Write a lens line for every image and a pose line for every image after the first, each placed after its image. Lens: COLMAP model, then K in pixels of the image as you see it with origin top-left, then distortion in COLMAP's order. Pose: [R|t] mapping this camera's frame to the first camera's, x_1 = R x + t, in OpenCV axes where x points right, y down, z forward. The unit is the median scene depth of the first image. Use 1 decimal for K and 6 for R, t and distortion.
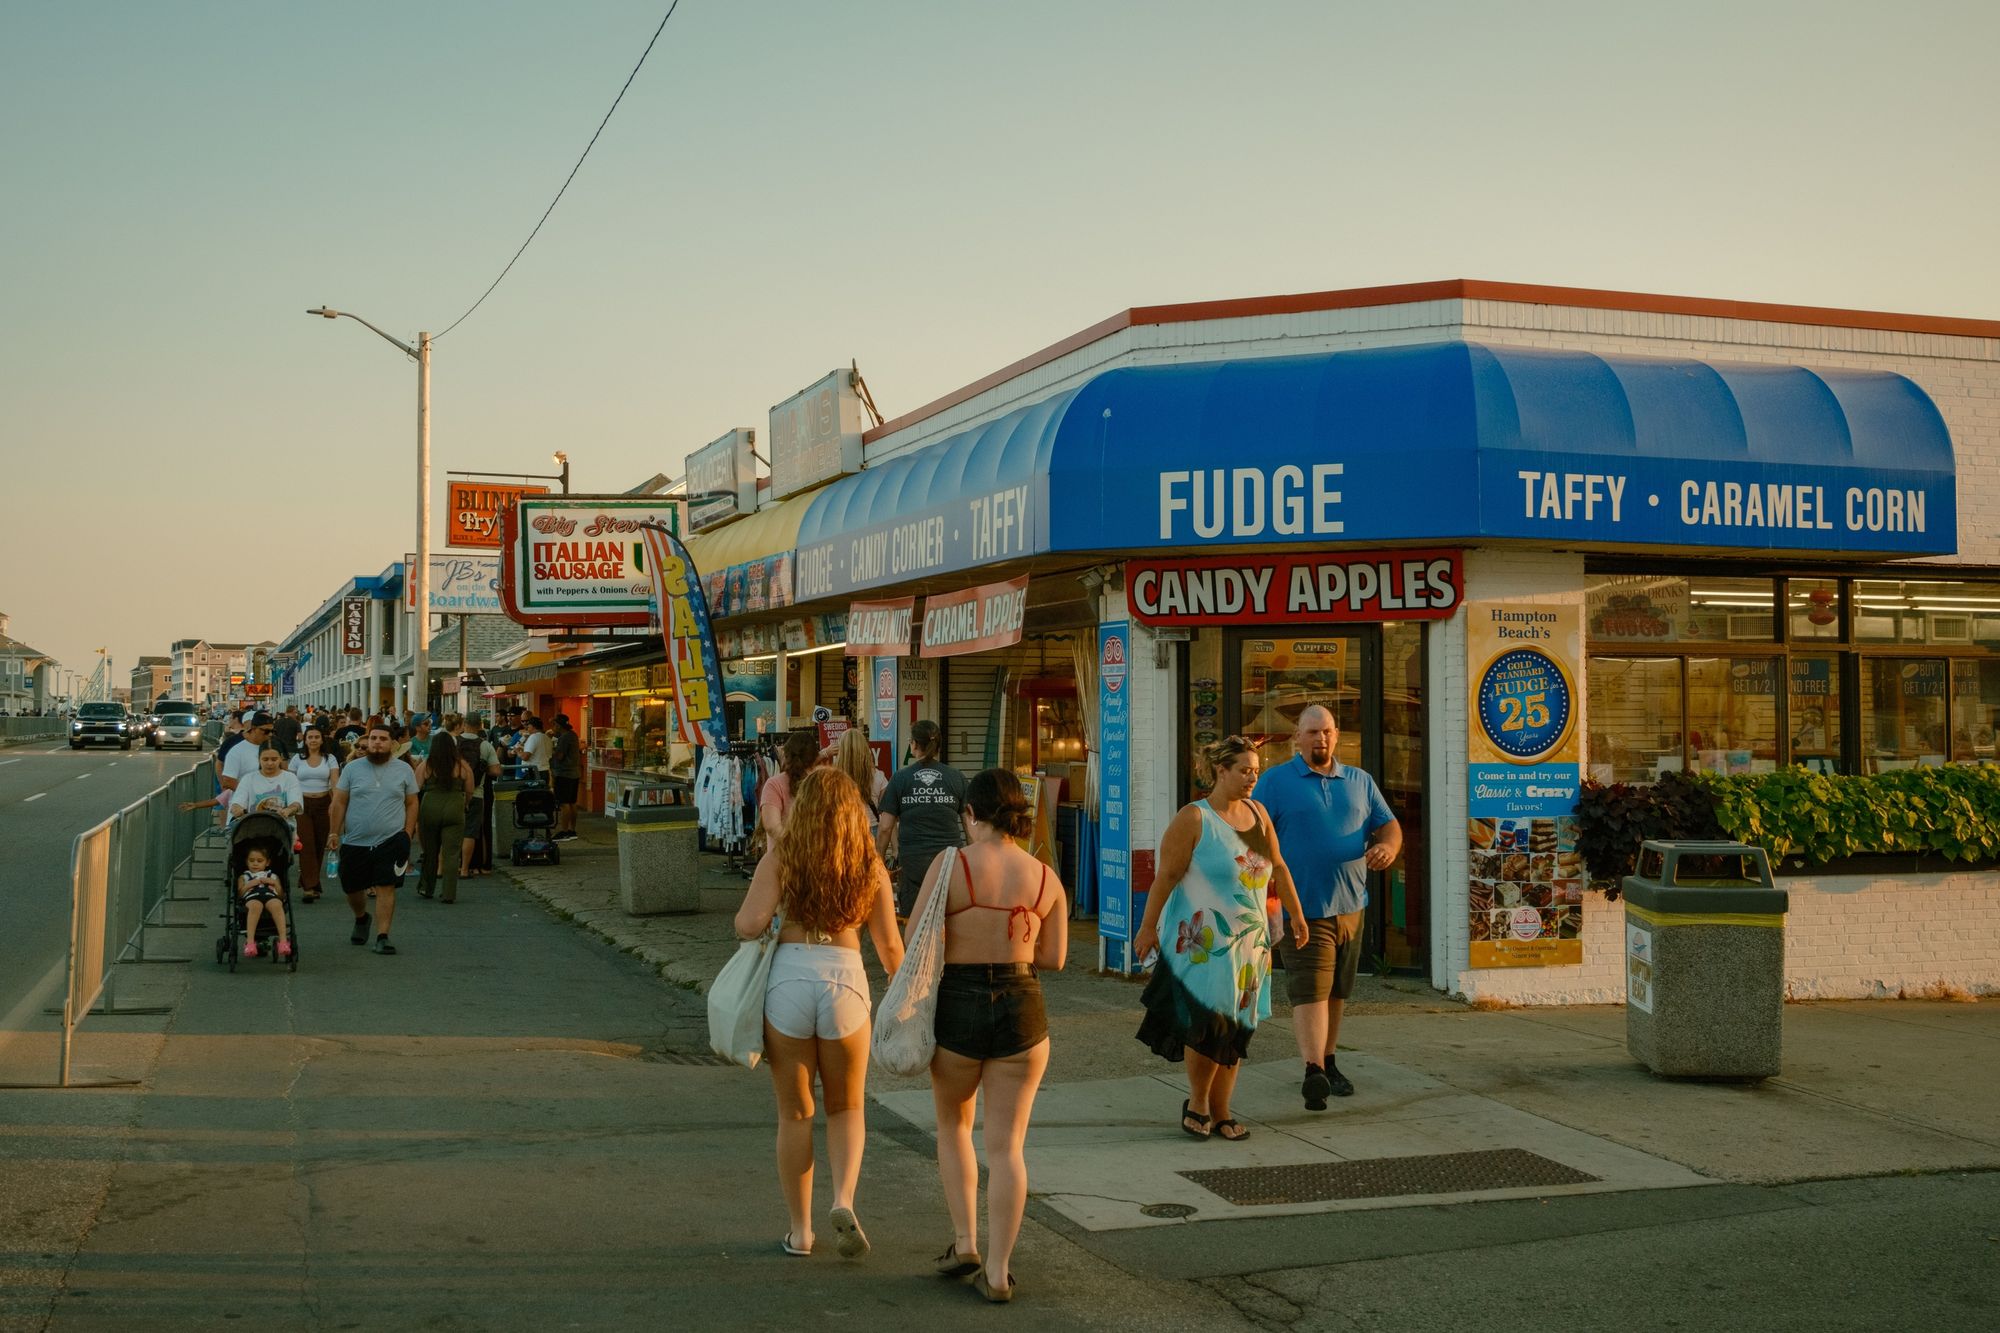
lens RADIAL K [[2225.5, 0, 1000.0], [0, 2225.5, 666.5], [0, 0, 1]] dist [-0.007389, -0.050394]
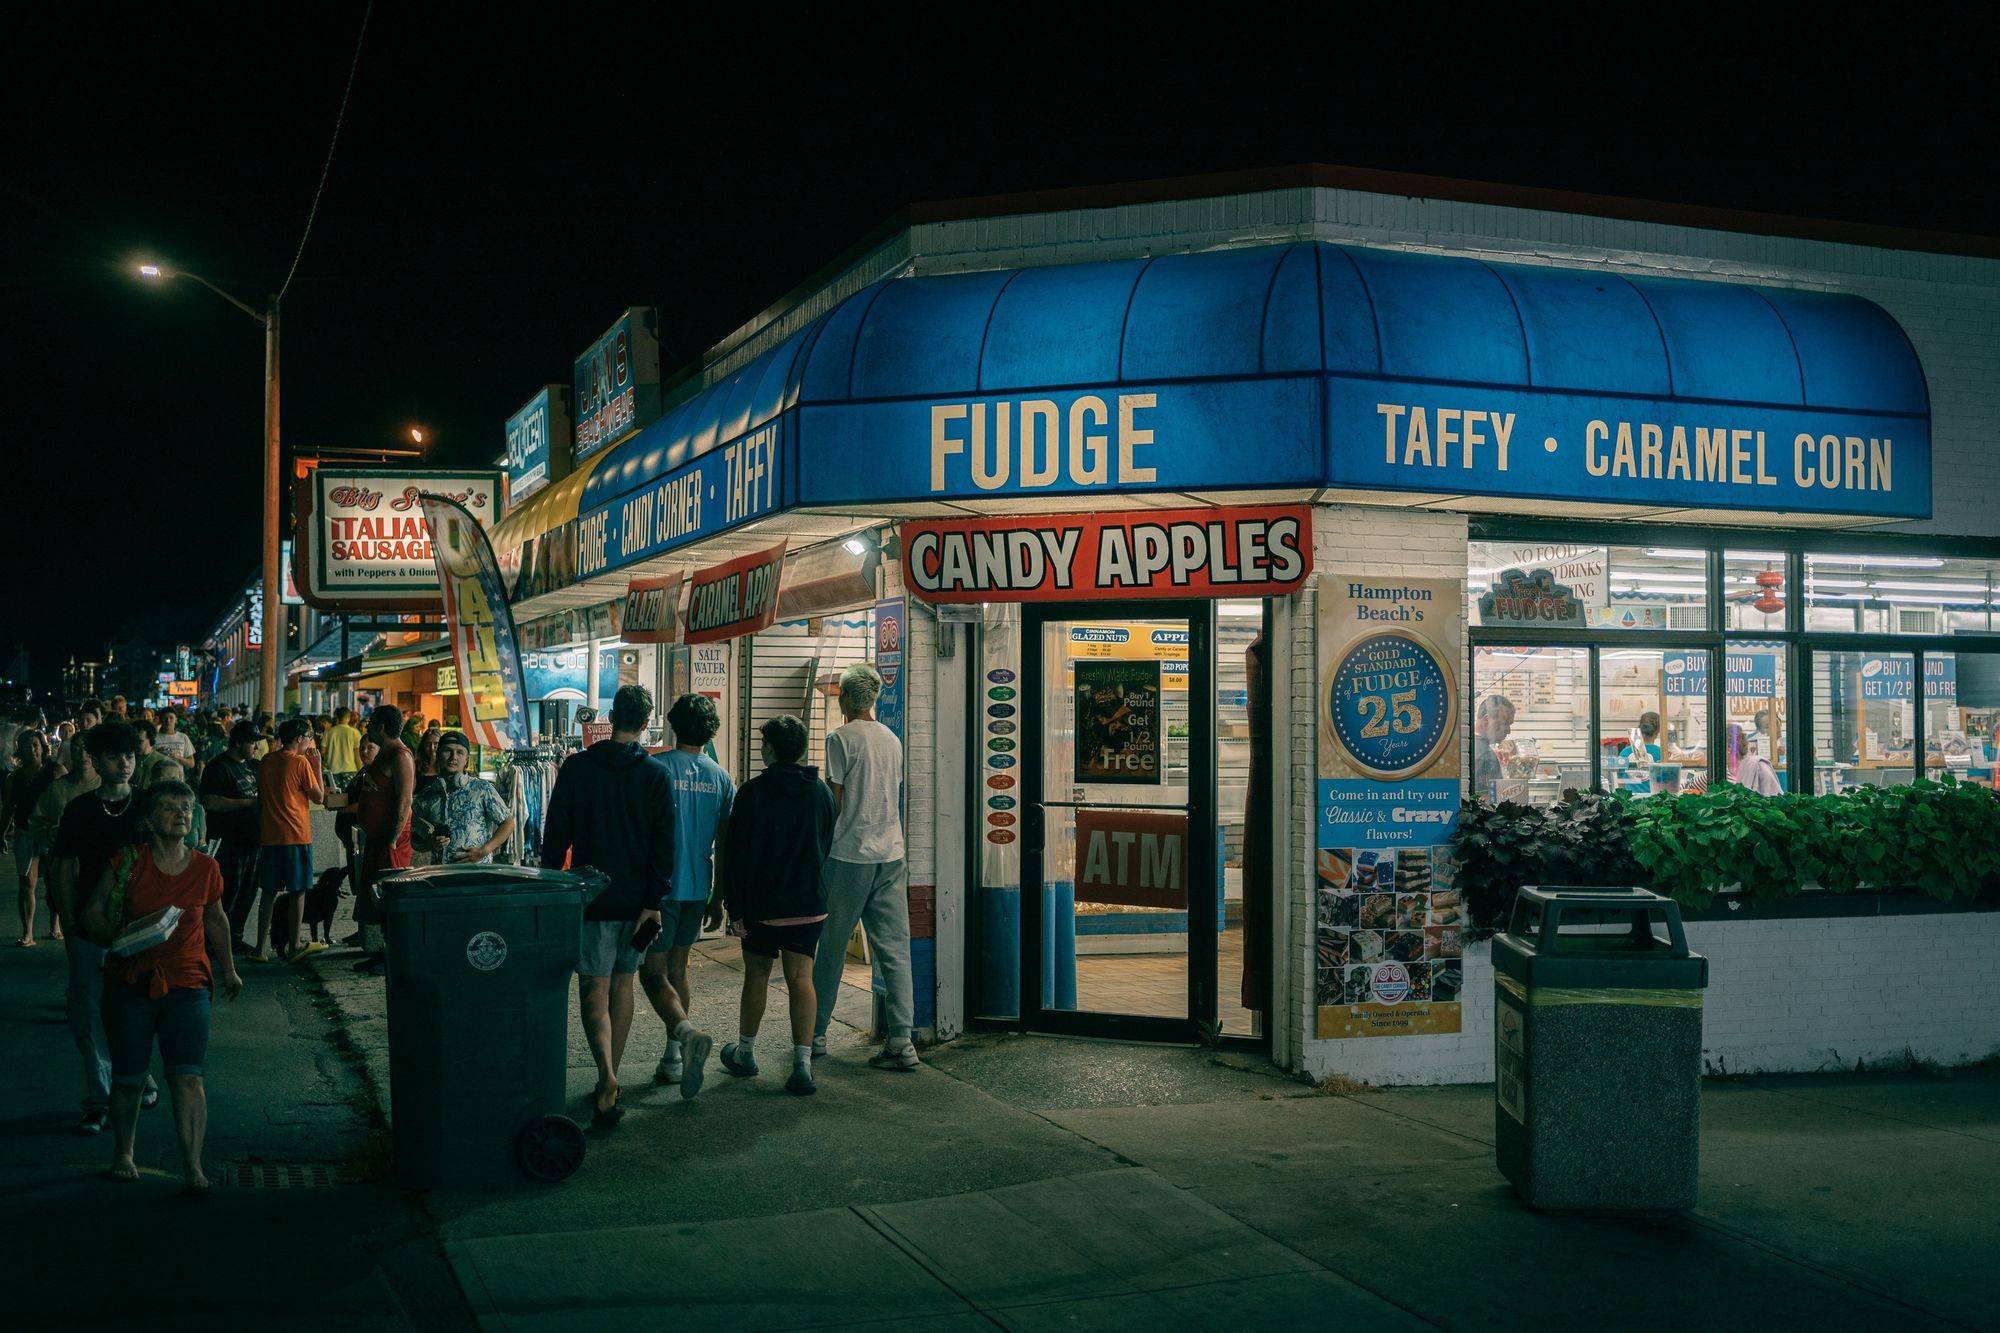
lens RADIAL K [[2270.1, 0, 1075.0], [0, 2270.1, 671.7], [0, 0, 1]] dist [-0.002574, 0.015117]
pose [[0.998660, 0.005282, 0.051482, 0.082271], [-0.005372, 0.999984, 0.001610, 0.004713], [-0.051473, -0.001884, 0.998673, 0.200840]]
